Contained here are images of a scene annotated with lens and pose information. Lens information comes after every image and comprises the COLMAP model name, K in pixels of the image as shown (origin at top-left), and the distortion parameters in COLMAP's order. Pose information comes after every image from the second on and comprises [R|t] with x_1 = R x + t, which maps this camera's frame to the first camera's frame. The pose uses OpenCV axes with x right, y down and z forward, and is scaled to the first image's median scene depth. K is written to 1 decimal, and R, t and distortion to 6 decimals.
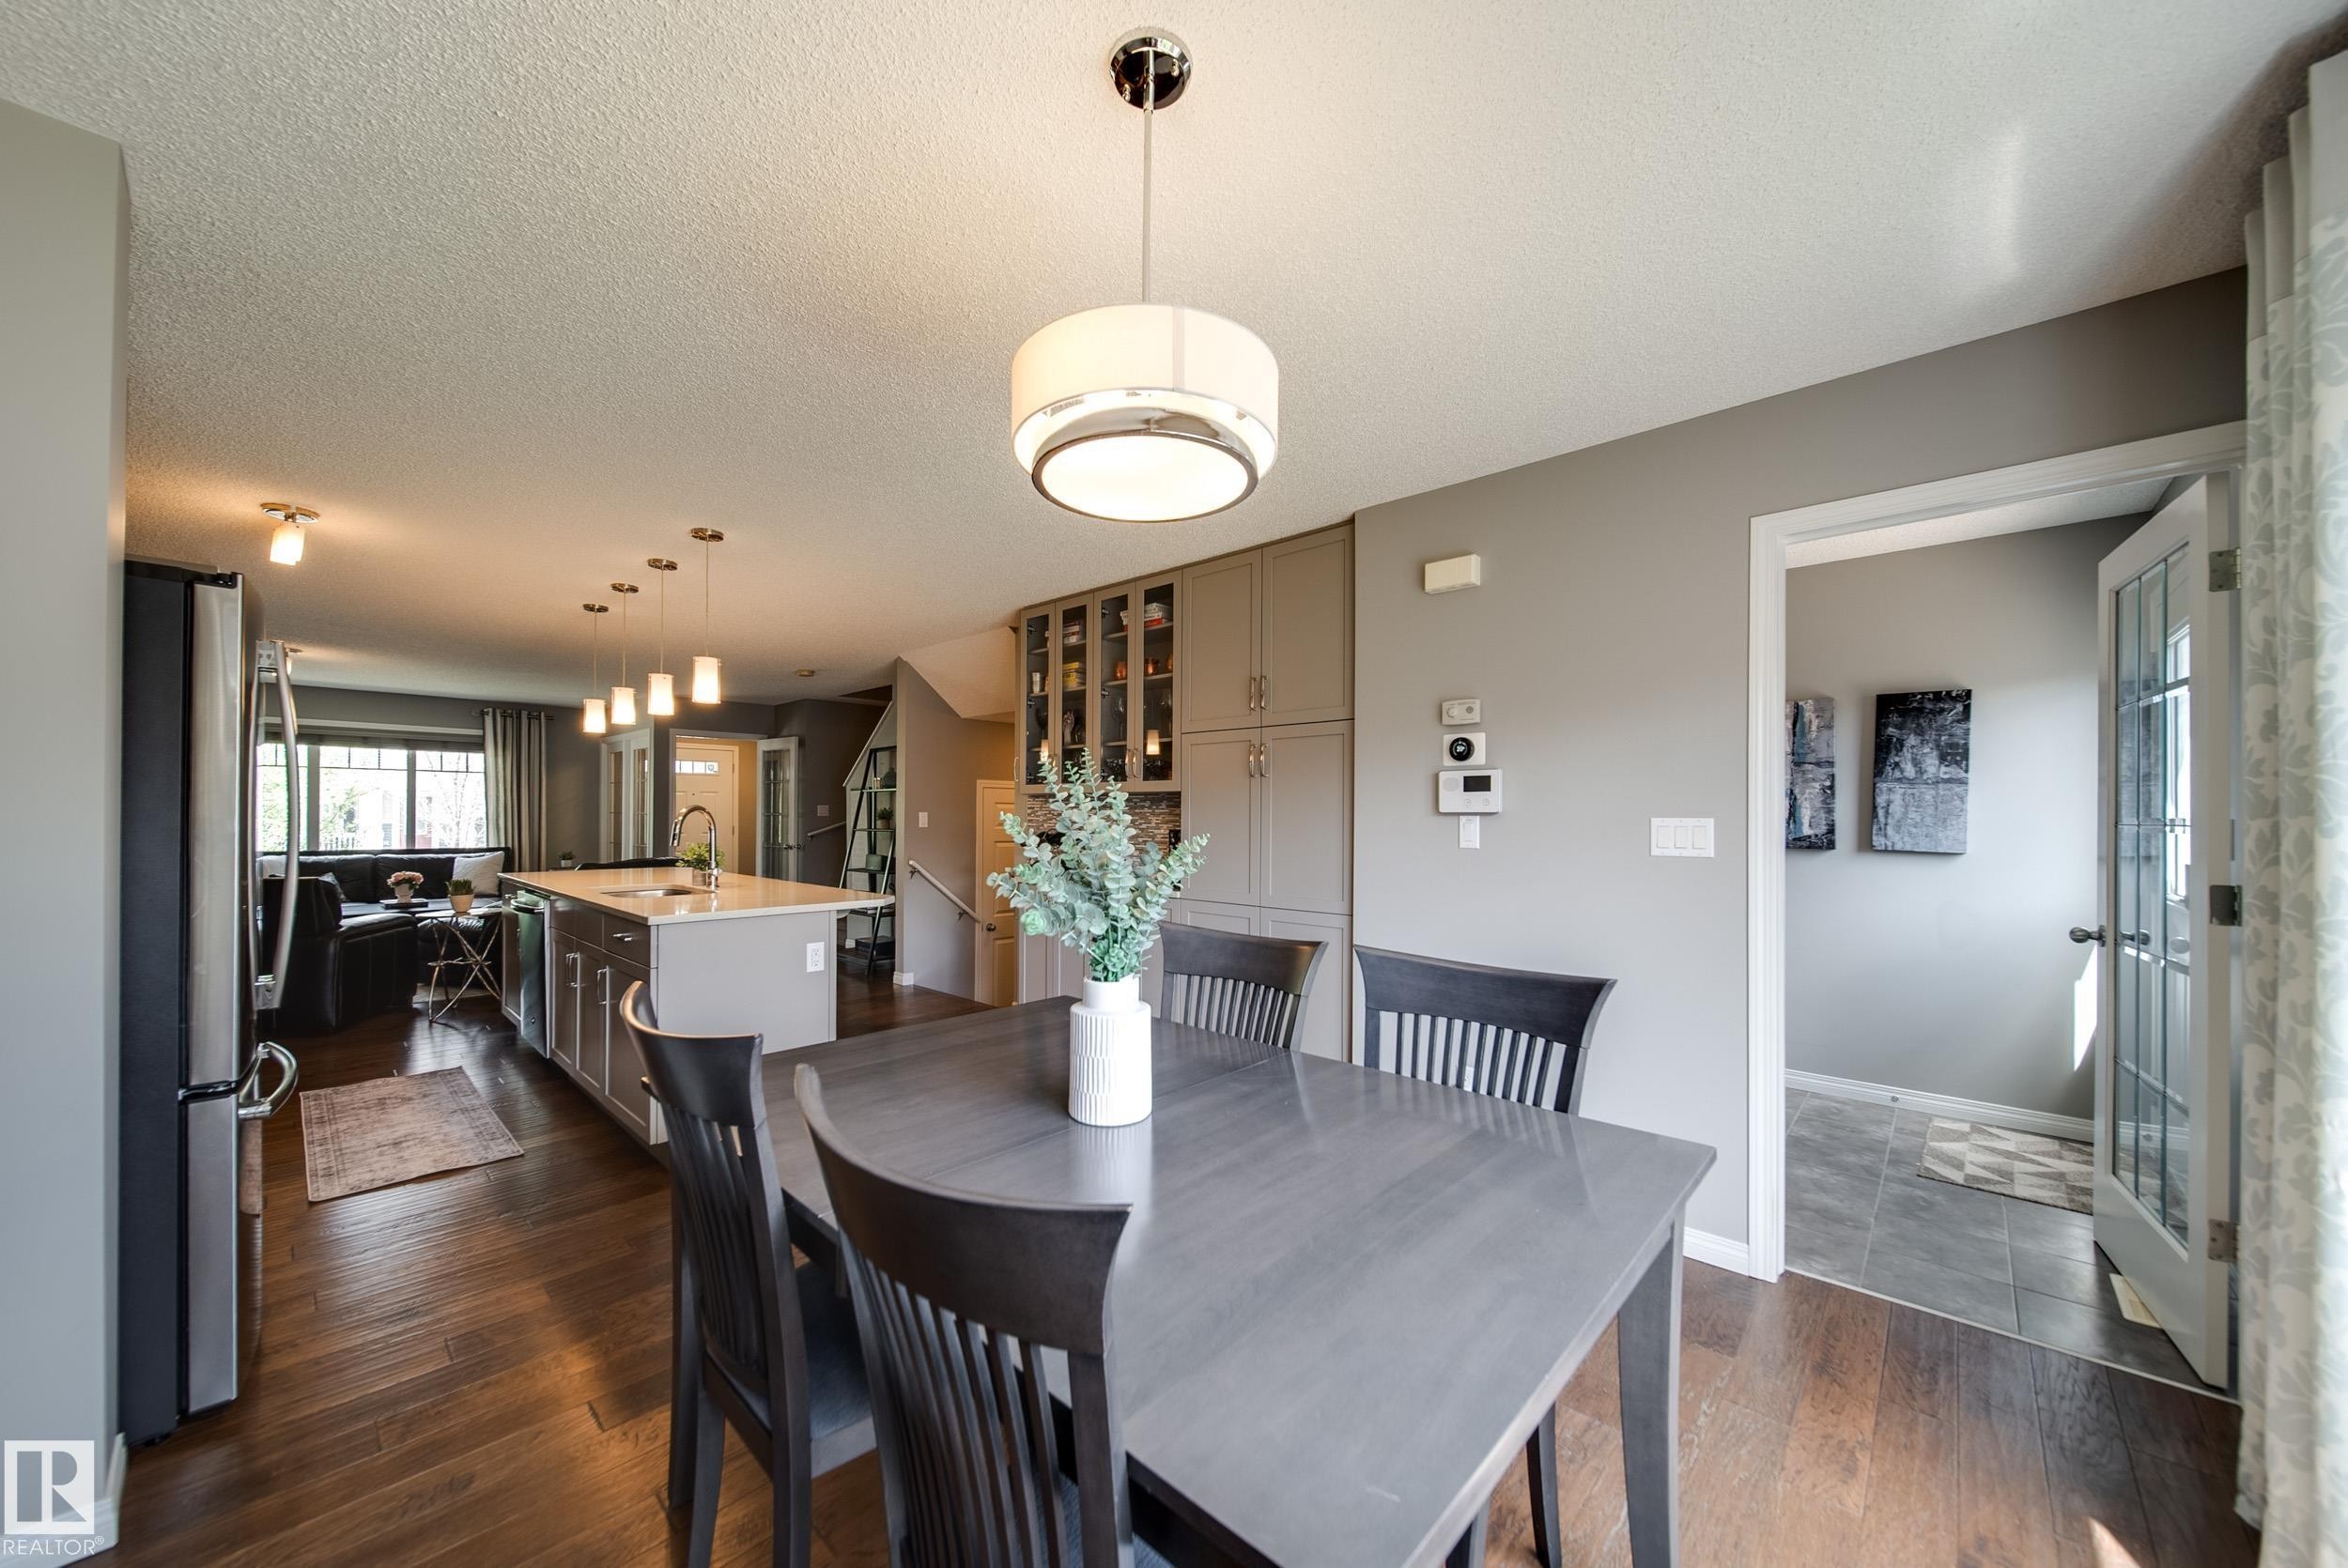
lens RADIAL K [[833.5, 0, 1174.0], [0, 833.5, 815.8], [0, 0, 1]] dist [-0.005028, -0.000775]
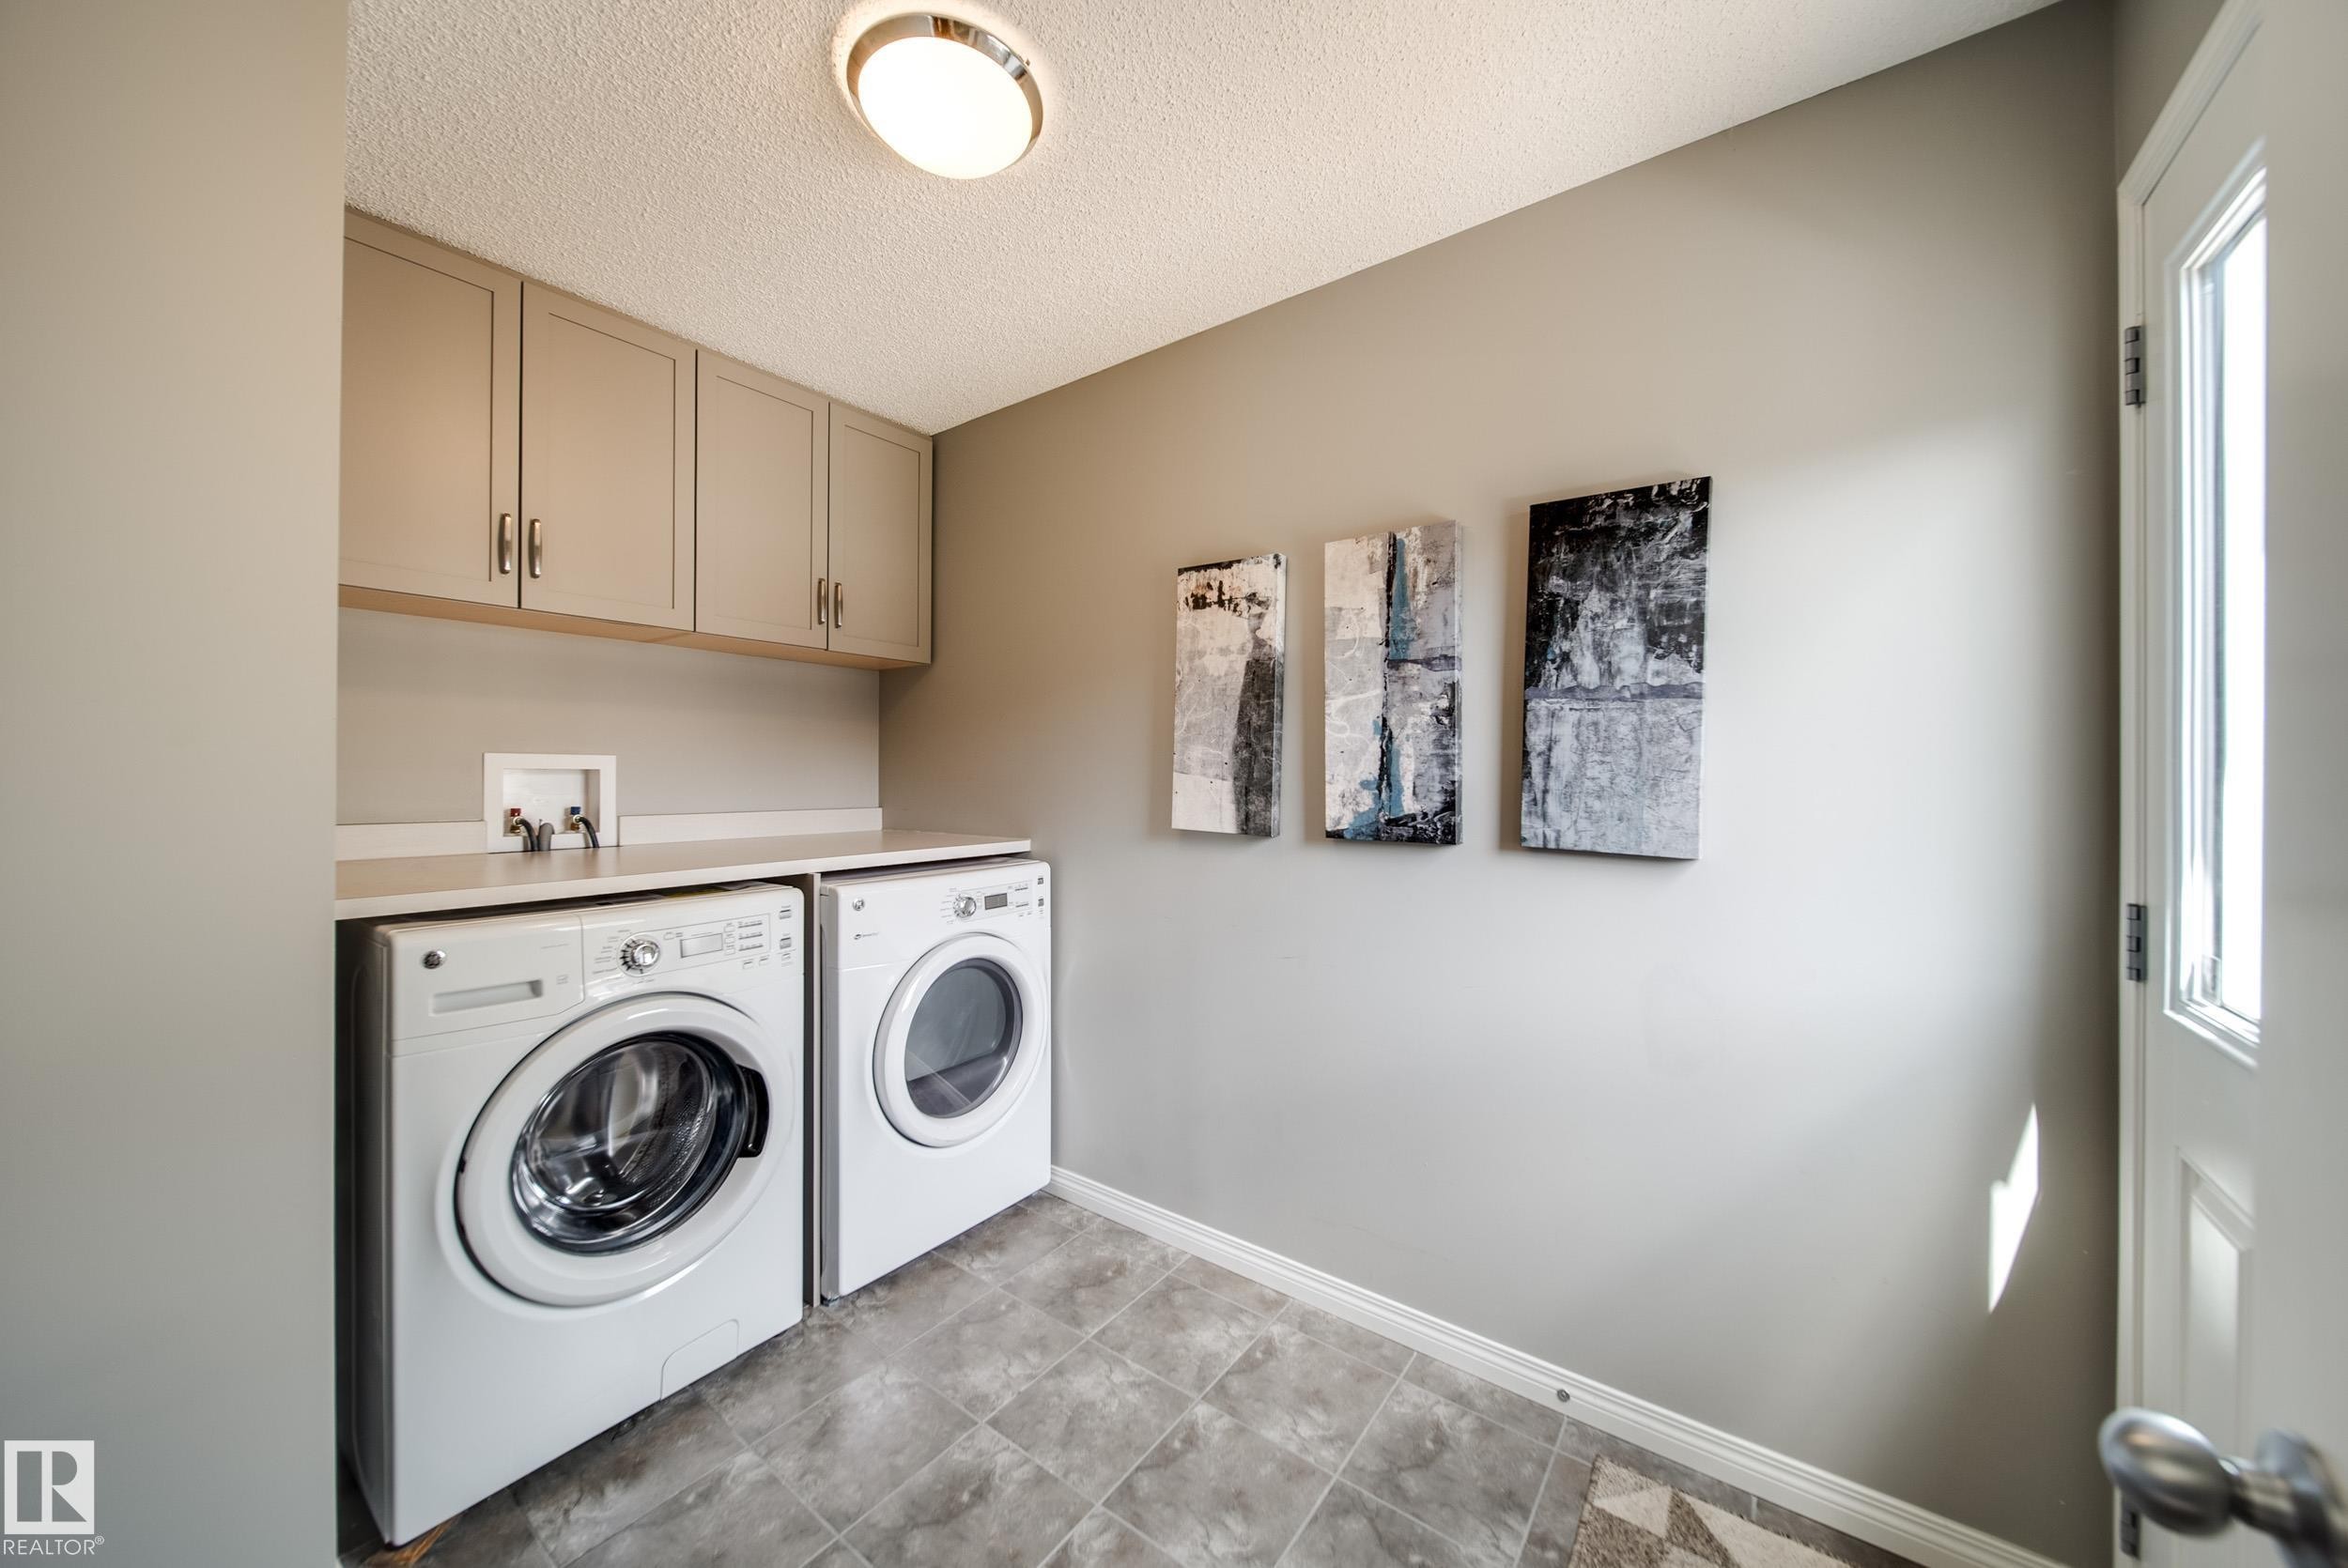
lens RADIAL K [[833.5, 0, 1165.5], [0, 833.5, 776.4], [0, 0, 1]] dist [-0.005028, -0.000775]
pose [[0.992568, -0.000533, 0.121692, 0.602403], [0.000231, 0.999997, 0.002494, 0.001080], [-0.121693, -0.002447, 0.992565, 0.580588]]
